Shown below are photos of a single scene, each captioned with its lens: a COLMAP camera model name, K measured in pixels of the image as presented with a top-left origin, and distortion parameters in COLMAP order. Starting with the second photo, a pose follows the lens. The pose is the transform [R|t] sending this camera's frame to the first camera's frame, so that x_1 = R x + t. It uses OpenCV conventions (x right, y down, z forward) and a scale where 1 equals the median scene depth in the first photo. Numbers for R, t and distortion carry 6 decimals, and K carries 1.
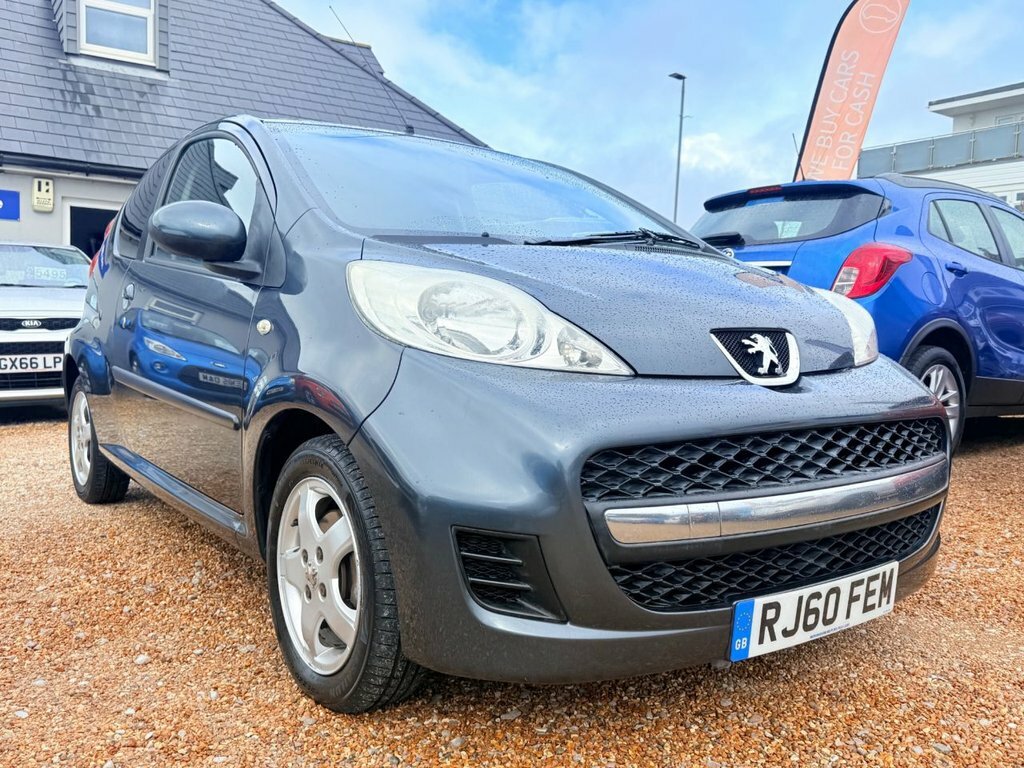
lens RADIAL K [[870.3, 0, 512.0], [0, 870.3, 384.0], [0, 0, 1]] dist [0.073331, -0.117224]
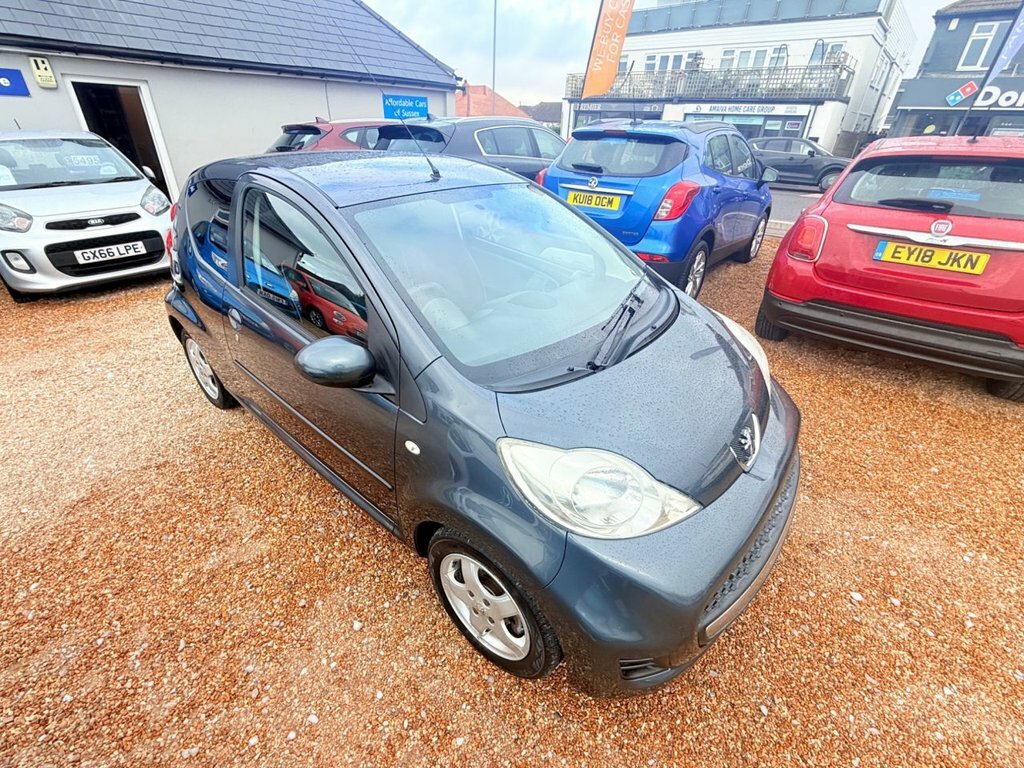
lens RADIAL K [[451.5, 0, 513.2], [0, 451.5, 375.8], [0, 0, 1]] dist [0.000922, -0.000349]
pose [[0.972057, -0.109745, 0.207514, -0.086052], [0.008821, 0.900442, 0.434886, -0.151810], [-0.234581, -0.420903, 0.876249, 0.128878]]
